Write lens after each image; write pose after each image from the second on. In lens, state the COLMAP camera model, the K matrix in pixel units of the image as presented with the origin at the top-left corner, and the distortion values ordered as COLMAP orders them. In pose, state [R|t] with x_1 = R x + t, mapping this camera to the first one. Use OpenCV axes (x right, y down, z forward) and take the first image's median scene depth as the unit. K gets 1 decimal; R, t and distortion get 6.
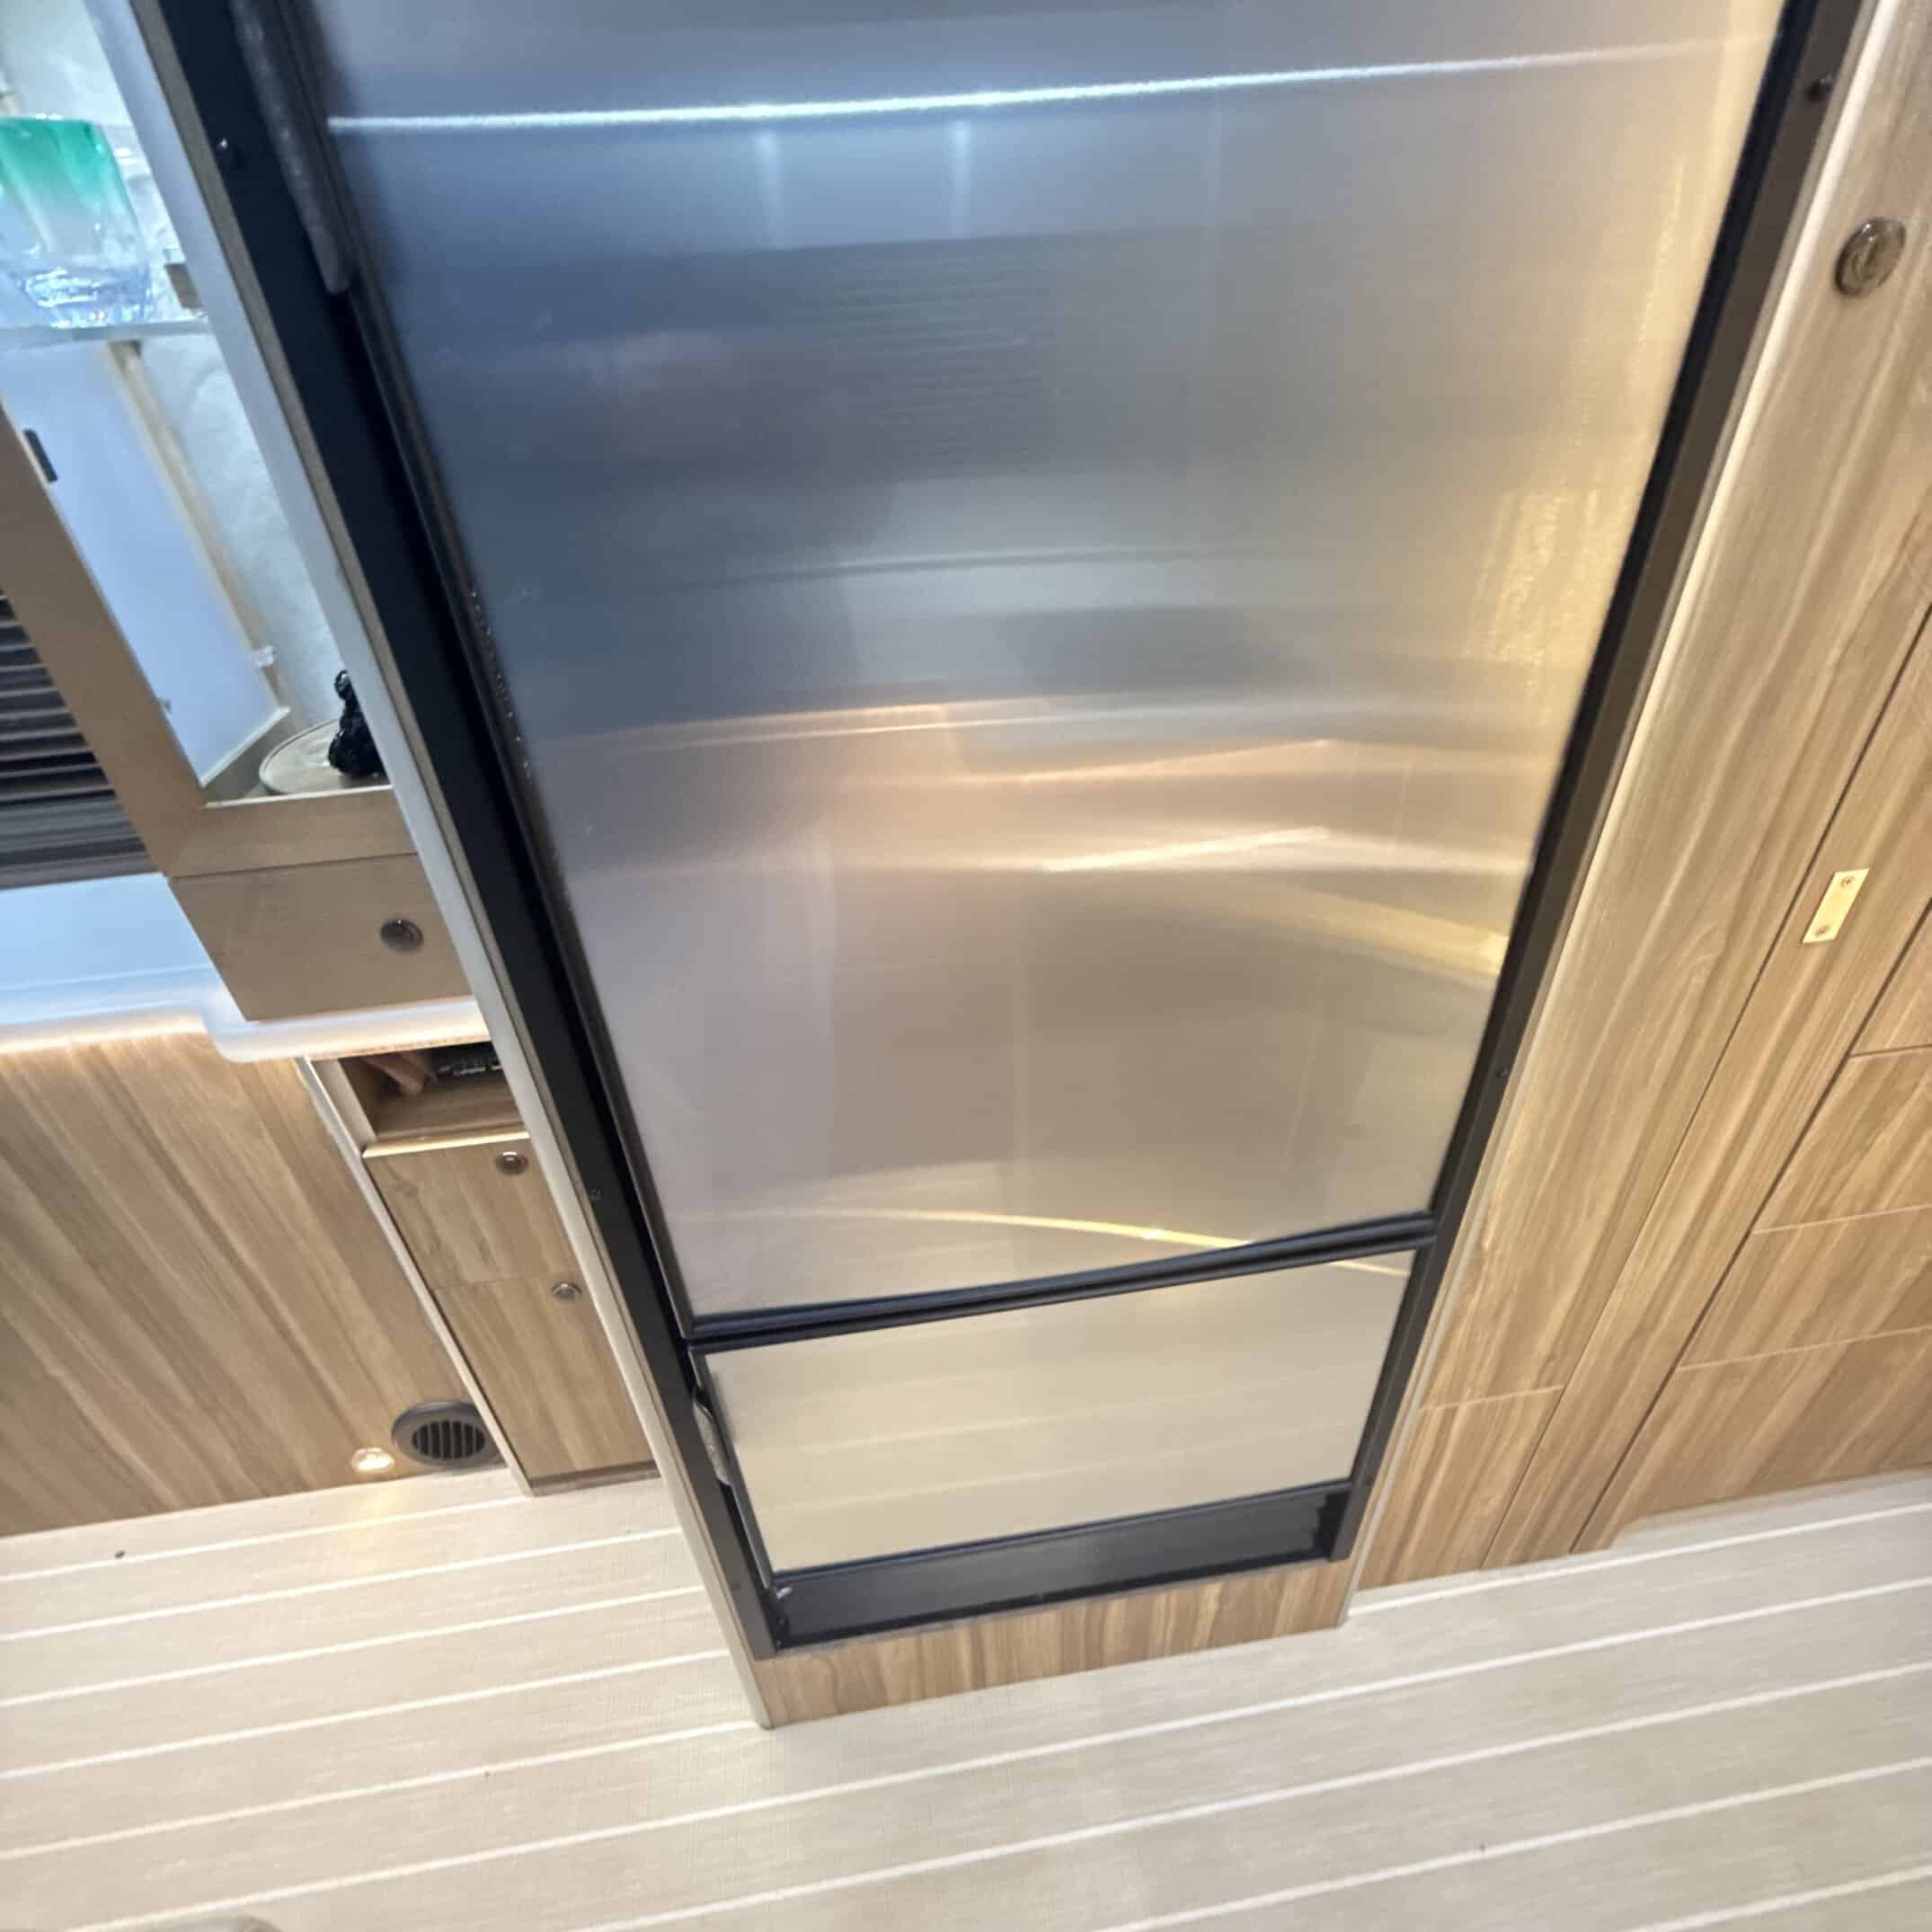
lens RADIAL K [[1052.7, 0, 966.0], [0, 1052.7, 966.0], [0, 0, 1]] dist [-0.000312, 0.000148]
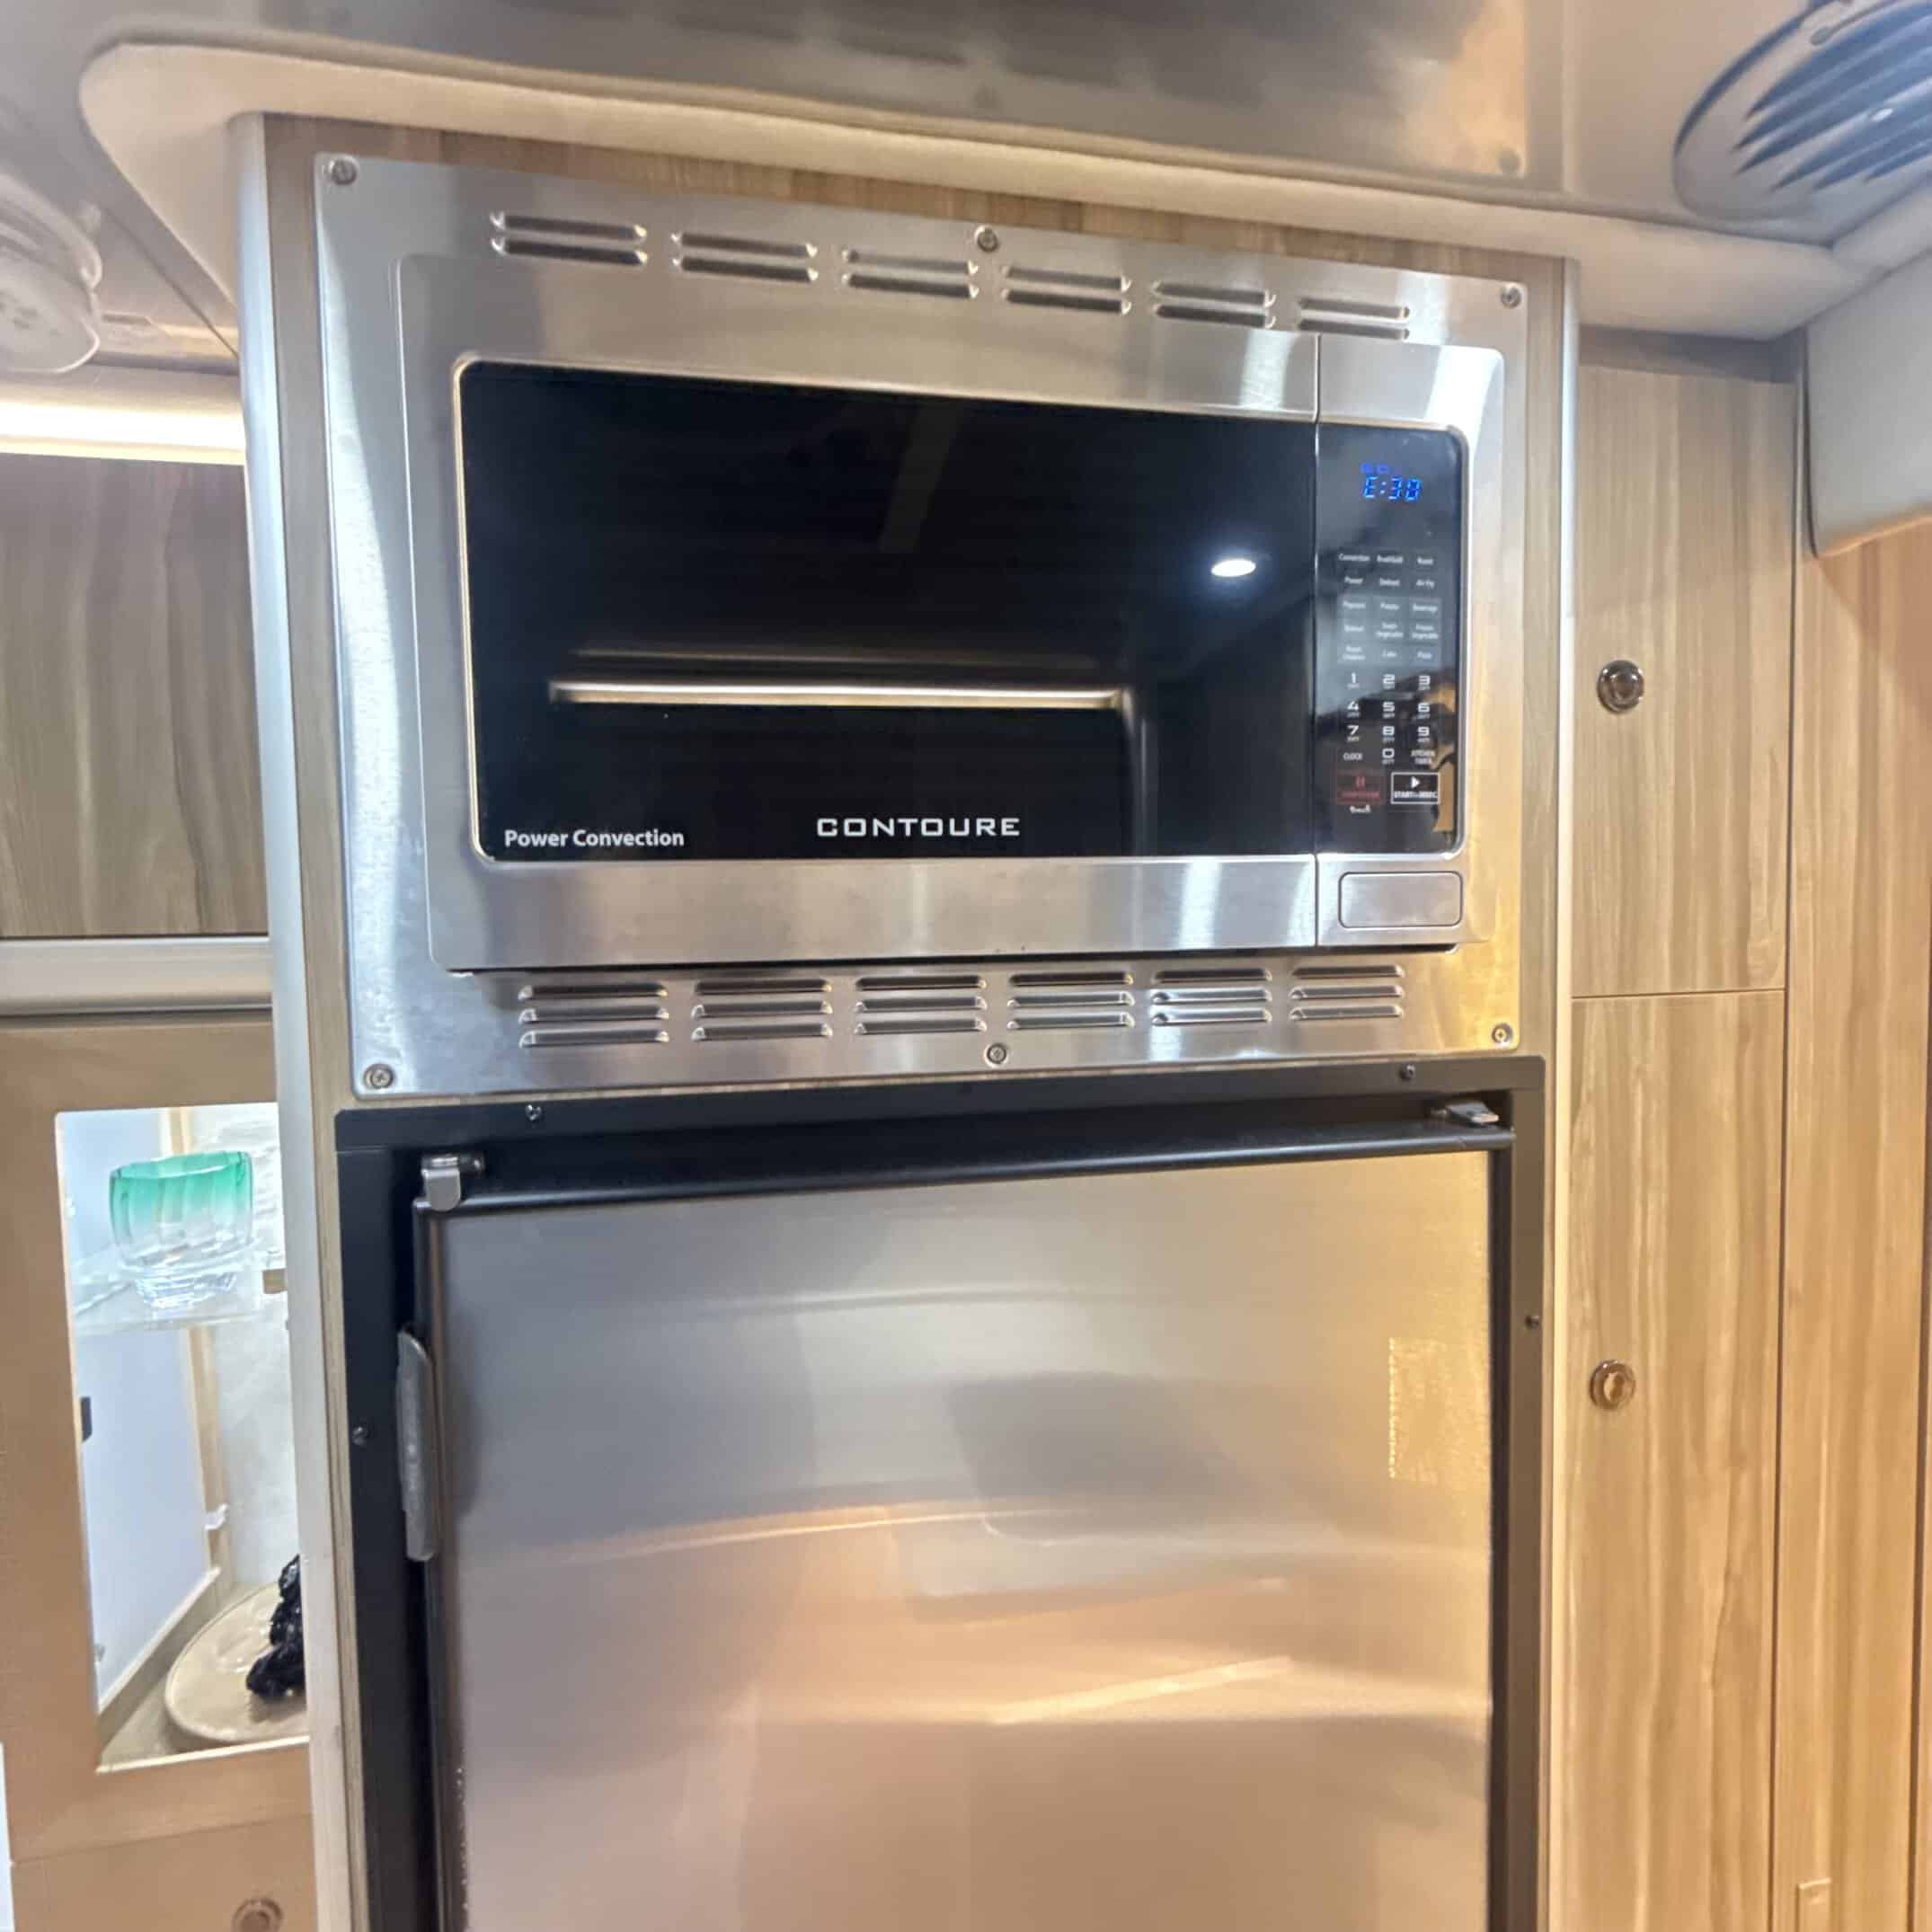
lens RADIAL K [[1042.6, 0, 966.0], [0, 1042.6, 966.0], [0, 0, 1]] dist [0.001052, 0.001469]
pose [[0.998458, 0.028853, 0.047431, -0.017169], [0.000766, 0.847102, -0.531430, -0.309186], [-0.055512, 0.530646, 0.845773, -0.243722]]
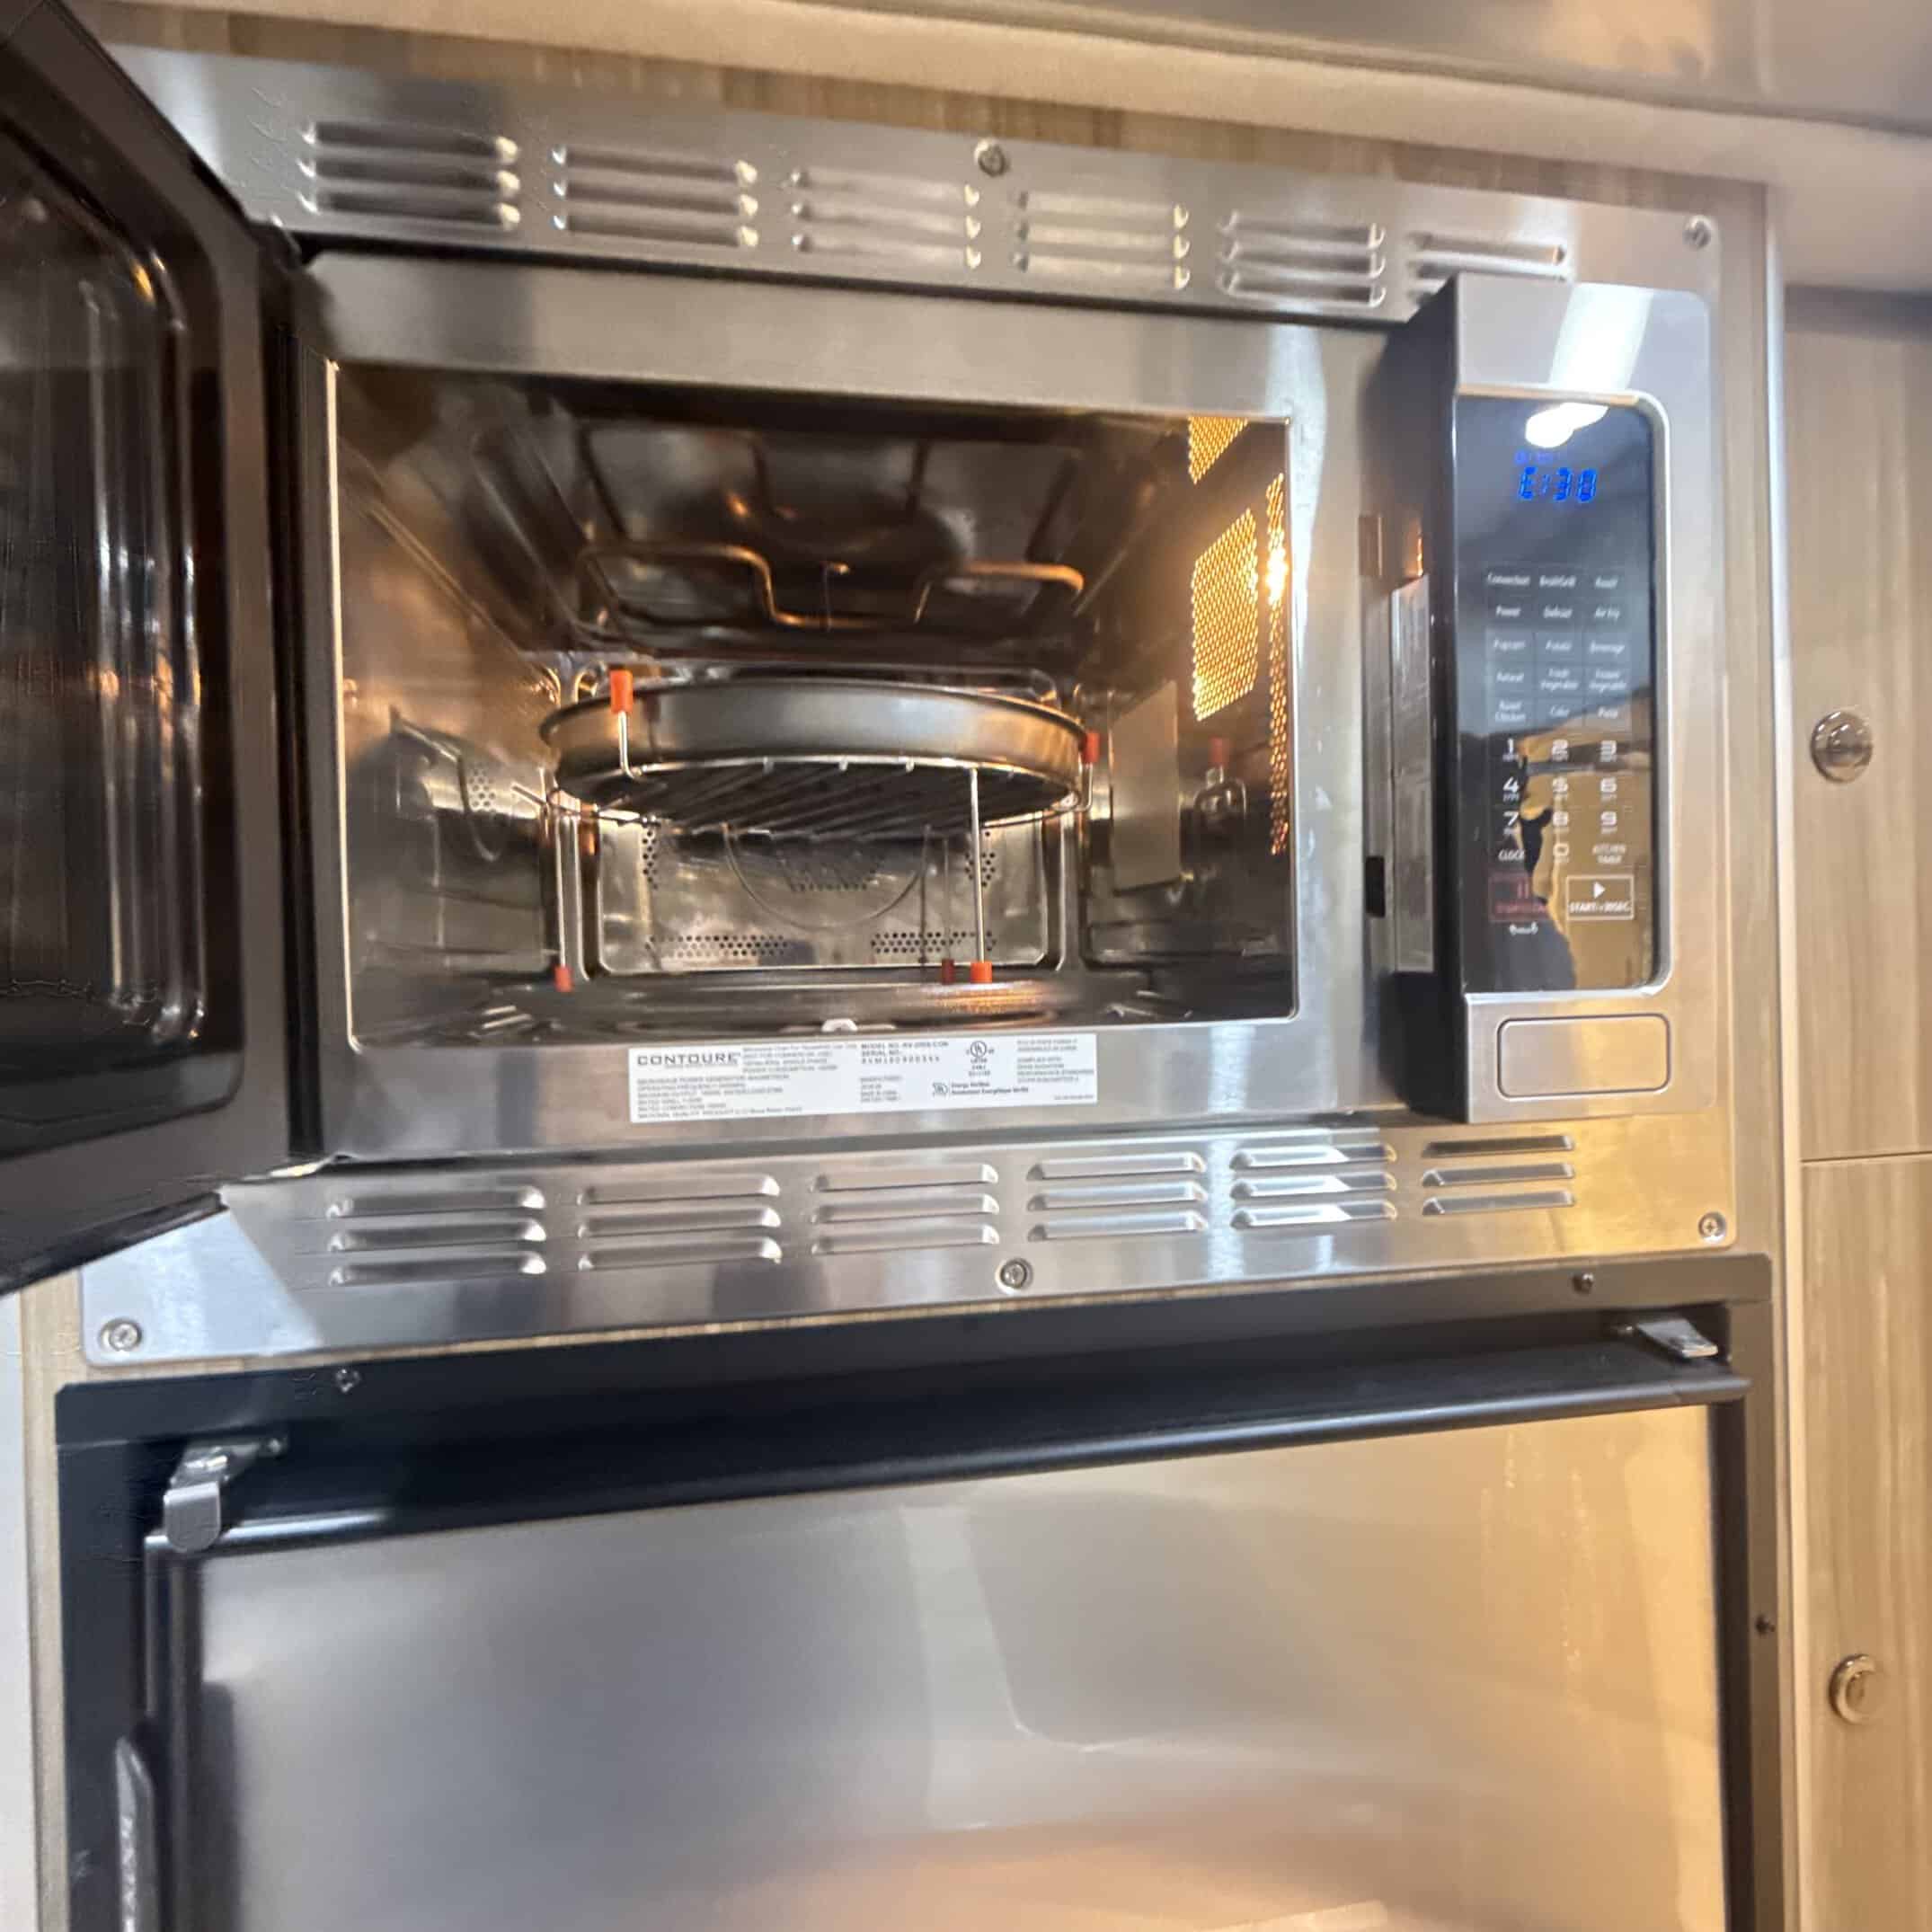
lens RADIAL K [[1042.6, 0, 966.0], [0, 1042.6, 966.0], [0, 0, 1]] dist [0.001052, 0.001469]
pose [[0.999462, 0.024525, 0.021793, 0.003224], [-0.007932, 0.825174, -0.564824, -0.489798], [-0.031835, 0.564347, 0.824924, -0.100076]]
